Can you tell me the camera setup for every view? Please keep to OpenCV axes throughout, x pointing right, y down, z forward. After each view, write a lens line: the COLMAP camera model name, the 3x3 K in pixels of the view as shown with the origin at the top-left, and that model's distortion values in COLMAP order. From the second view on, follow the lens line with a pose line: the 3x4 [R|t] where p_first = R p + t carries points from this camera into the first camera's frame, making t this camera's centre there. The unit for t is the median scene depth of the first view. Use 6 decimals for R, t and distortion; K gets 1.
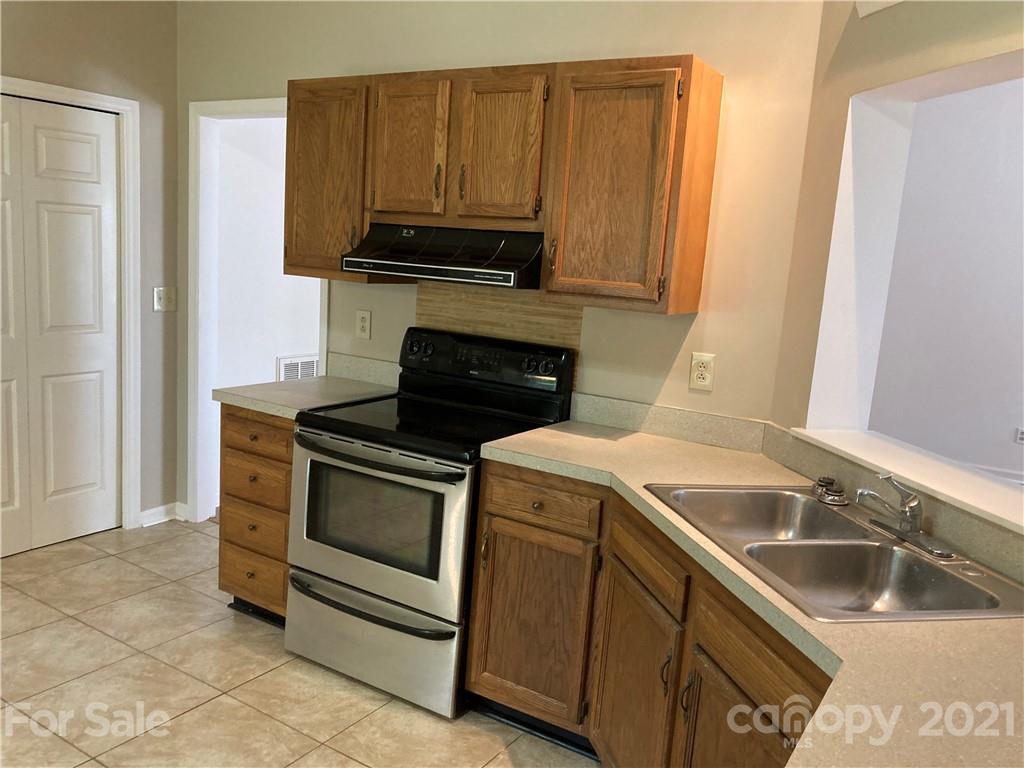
lens RADIAL K [[830.4, 0, 510.3], [0, 830.4, 387.7], [0, 0, 1]] dist [0.038036, -0.049697]
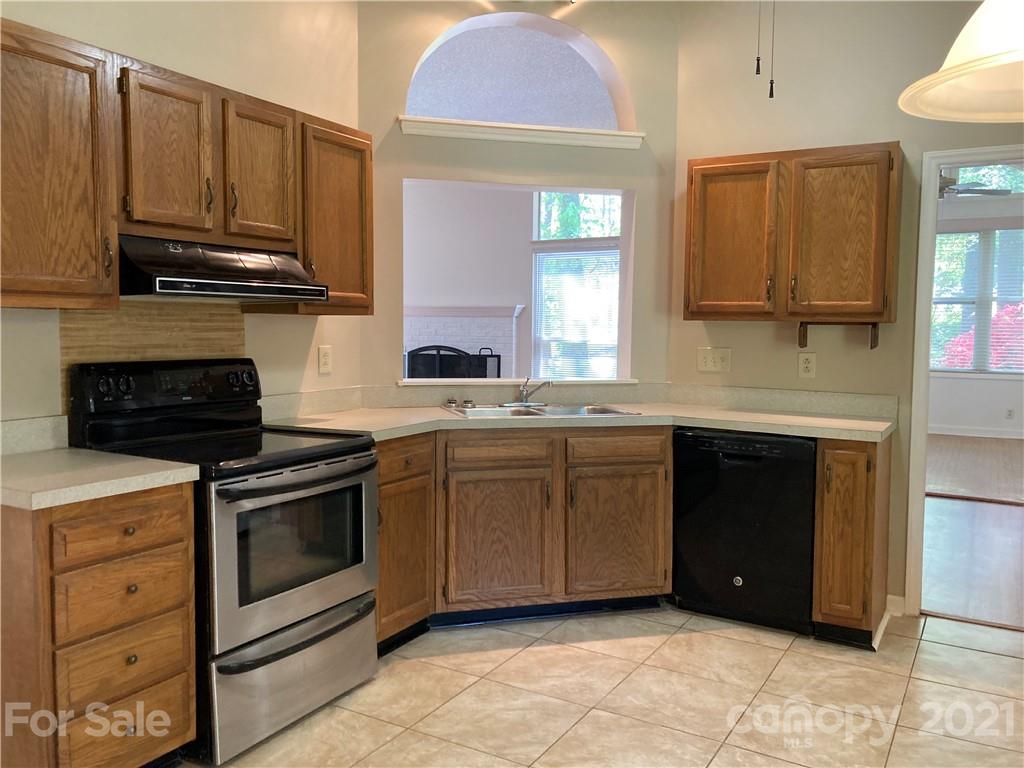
lens RADIAL K [[830.4, 0, 512.5], [0, 830.4, 381.7], [0, 0, 1]] dist [0.038036, -0.049697]
pose [[-0.040079, -0.136978, 0.989763, -1.001426], [0.153415, 0.977970, 0.141559, -0.114462], [-0.987349, 0.157518, -0.018182, 0.663791]]
